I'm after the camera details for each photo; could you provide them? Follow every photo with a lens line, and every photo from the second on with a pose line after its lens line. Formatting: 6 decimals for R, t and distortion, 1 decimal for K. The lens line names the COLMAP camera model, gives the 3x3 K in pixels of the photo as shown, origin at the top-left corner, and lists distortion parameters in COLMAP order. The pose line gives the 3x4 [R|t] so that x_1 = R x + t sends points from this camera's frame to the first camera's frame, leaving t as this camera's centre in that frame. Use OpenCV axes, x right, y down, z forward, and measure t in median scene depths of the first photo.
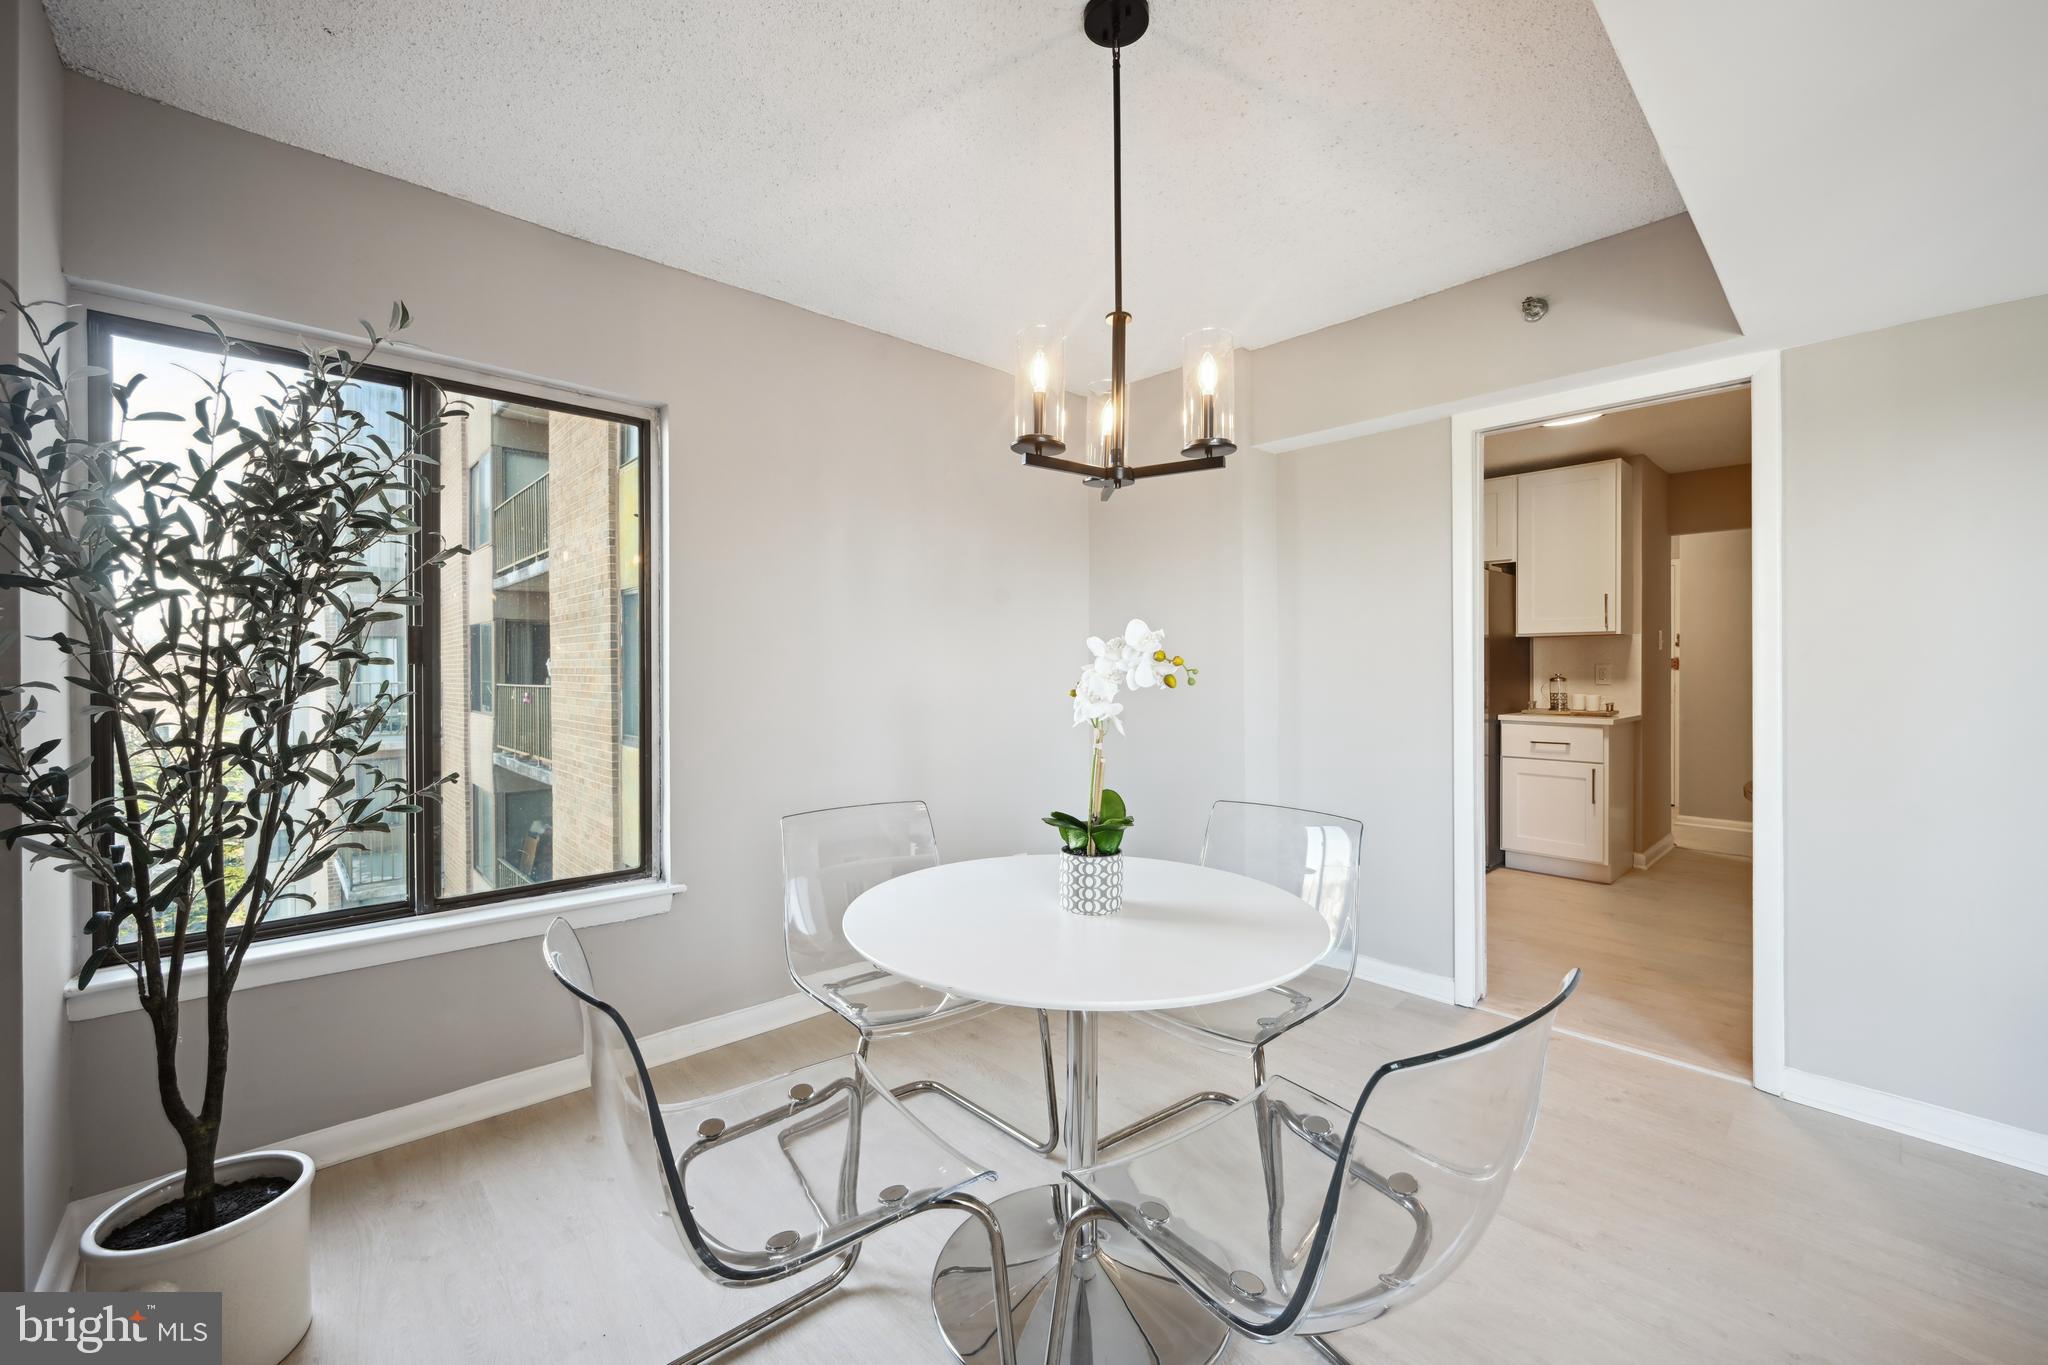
lens RADIAL K [[823.7, 0, 1031.6], [0, 823.7, 693.9], [0, 0, 1]] dist [-0.000838, -0.000015]
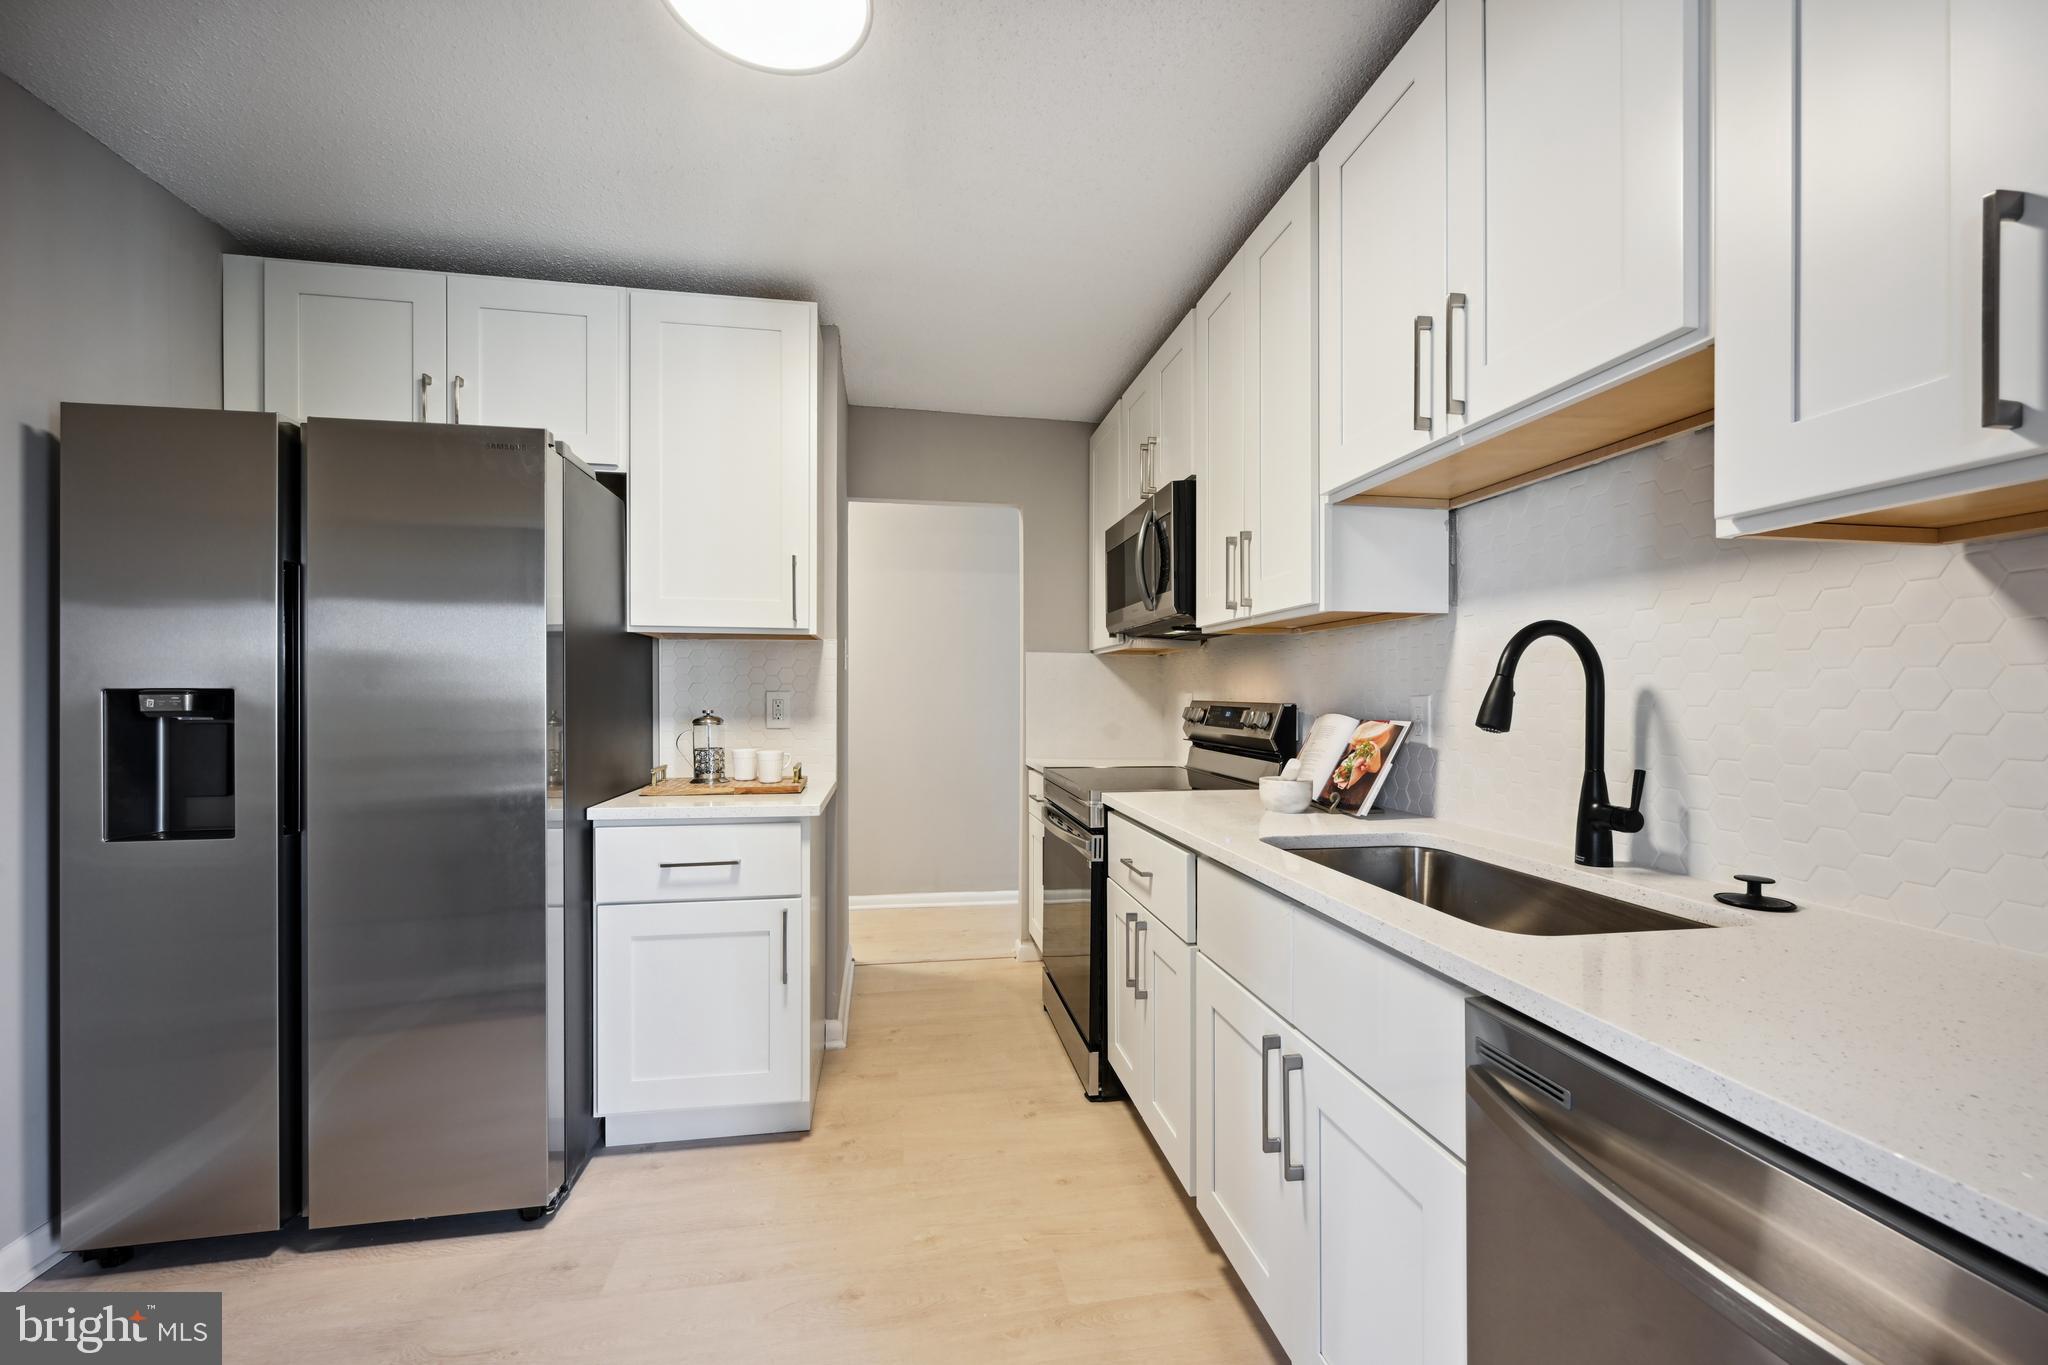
lens RADIAL K [[823.7, 0, 1031.6], [0, 823.7, 693.9], [0, 0, 1]] dist [-0.000838, -0.000015]
pose [[0.540929, 0.007114, 0.841038, 0.326396], [0.004823, 0.999922, -0.011560, -0.027362], [-0.841055, 0.010310, 0.540852, 0.566396]]
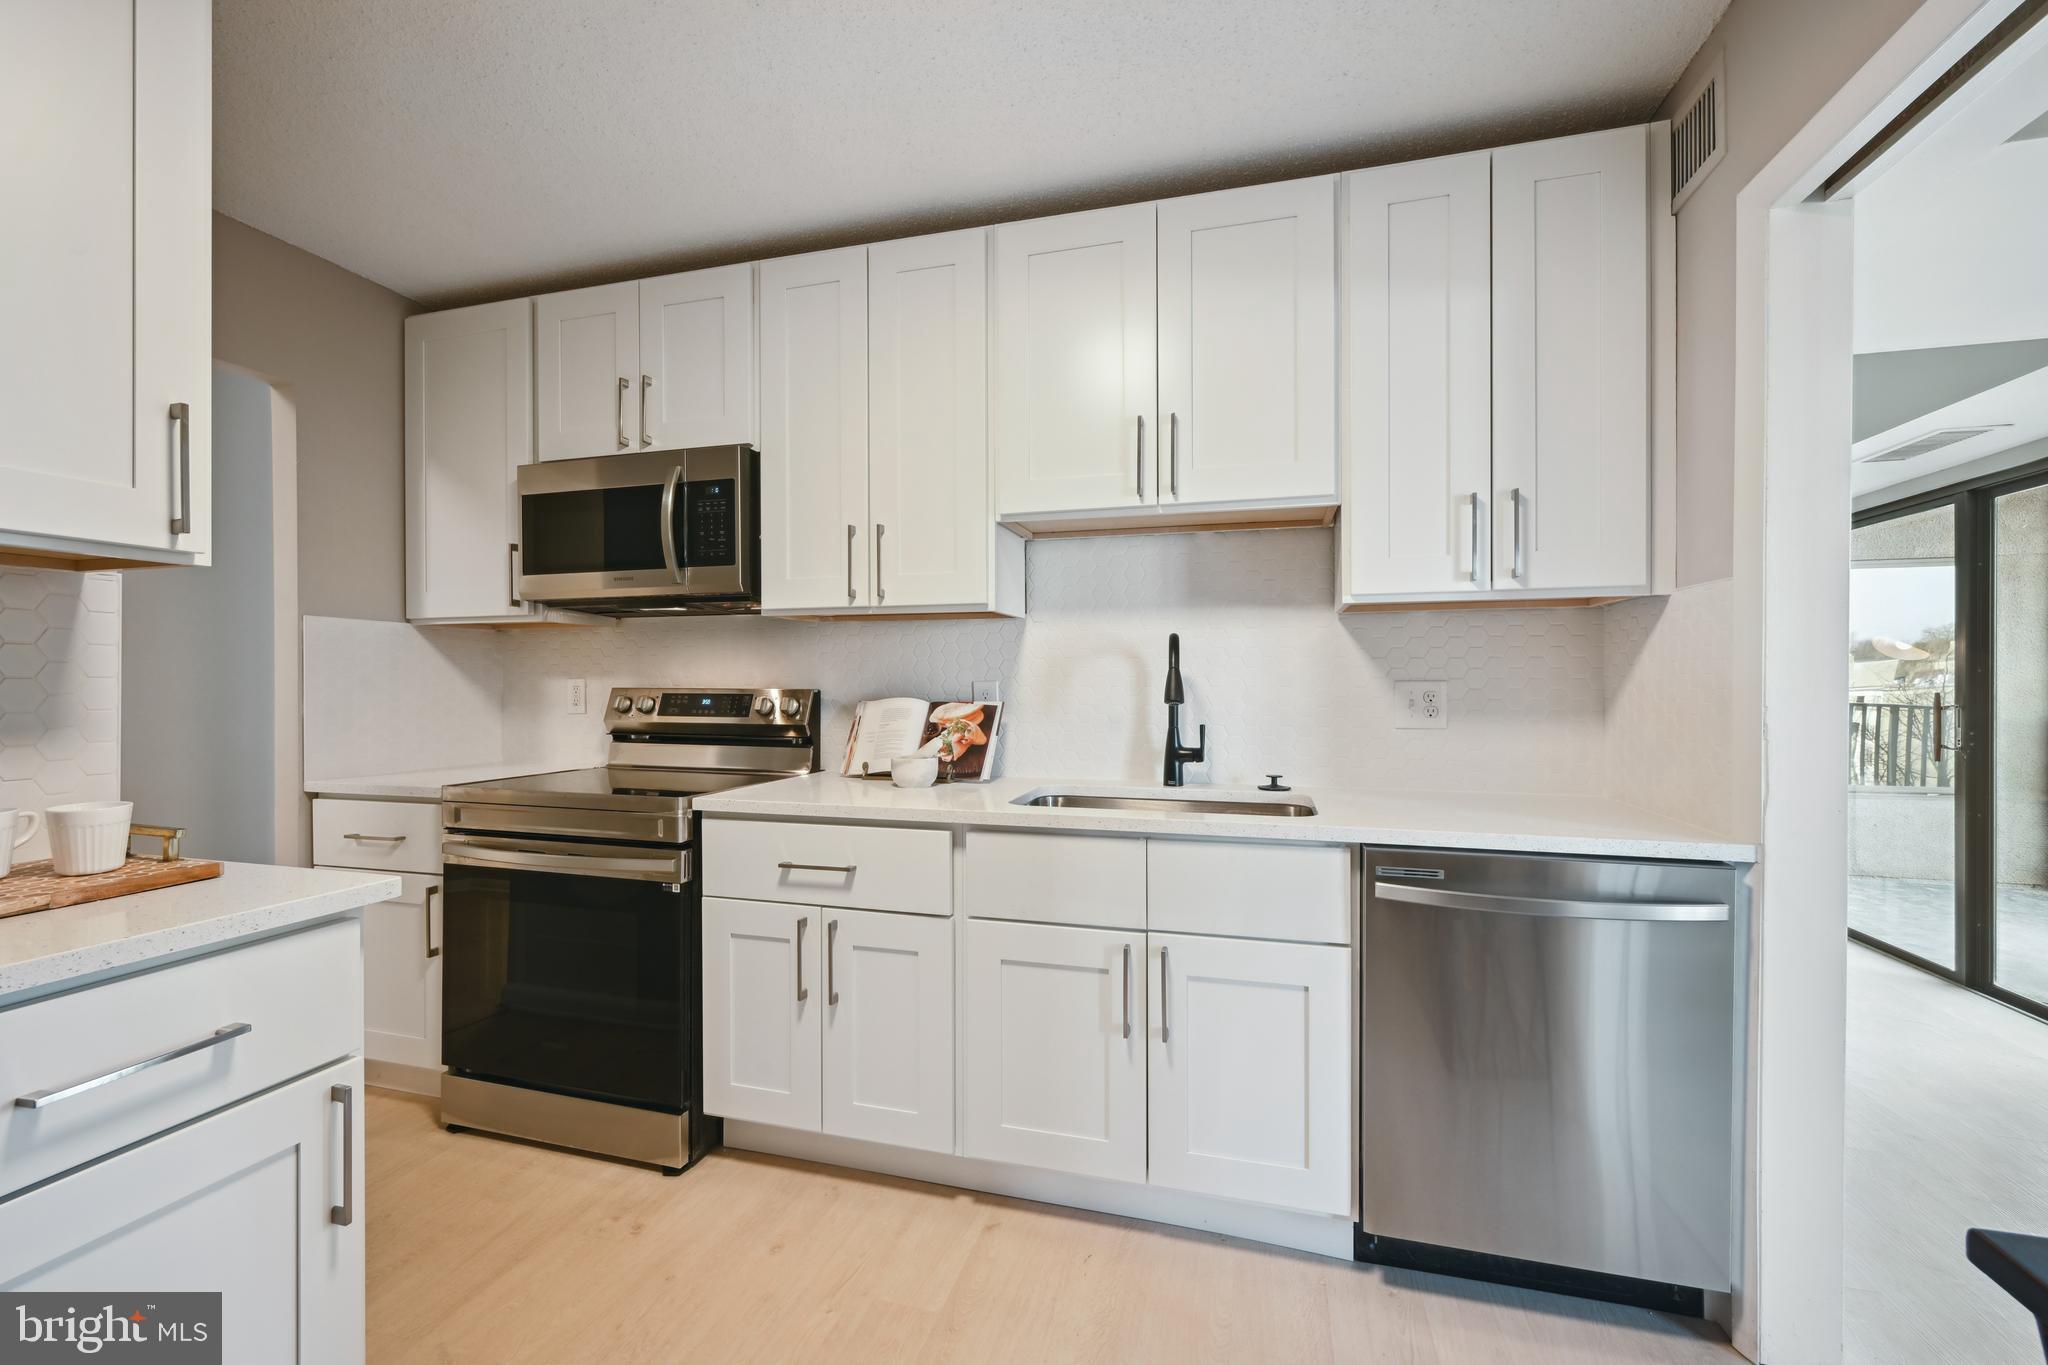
lens RADIAL K [[832.9, 0, 1024.0], [0, 832.9, 682.5], [0, 0, 1]] dist [0.000600, 0.000019]
pose [[-0.536392, 0.008049, 0.843930, 0.322958], [0.012463, 0.999921, -0.001616, -0.028507], [-0.843877, 0.009651, -0.536450, 0.876256]]
